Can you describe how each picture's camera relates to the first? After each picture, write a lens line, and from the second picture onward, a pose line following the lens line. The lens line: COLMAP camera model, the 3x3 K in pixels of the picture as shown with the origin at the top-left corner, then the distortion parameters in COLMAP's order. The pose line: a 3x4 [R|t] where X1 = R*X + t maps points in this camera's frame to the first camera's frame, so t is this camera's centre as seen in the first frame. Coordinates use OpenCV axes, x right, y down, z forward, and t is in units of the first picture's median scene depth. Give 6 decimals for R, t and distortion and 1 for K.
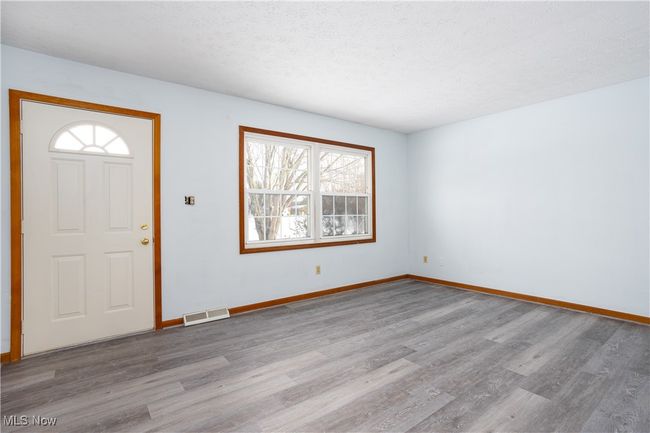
lens RADIAL K [[319.2, 0, 323.6], [0, 319.2, 214.8], [0, 0, 1]] dist [-0.002942, 0.000963]
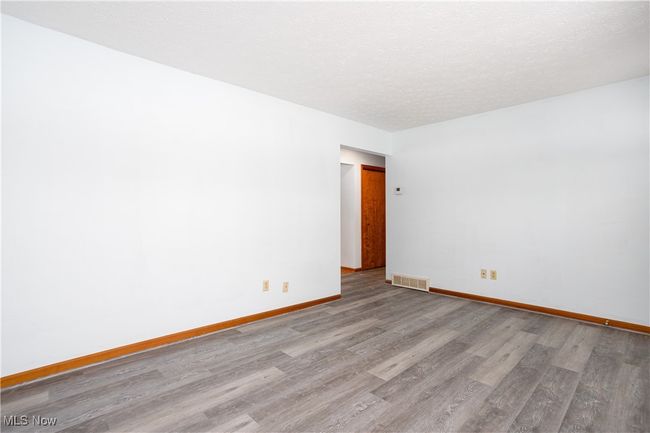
lens RADIAL K [[319.2, 0, 325.0], [0, 319.2, 217.4], [0, 0, 1]] dist [-0.002942, 0.000963]
pose [[-0.994165, 0.008804, -0.107513, 0.541061], [0.007239, 0.999862, 0.014946, -0.020150], [0.107630, 0.014080, -0.994091, 1.969033]]
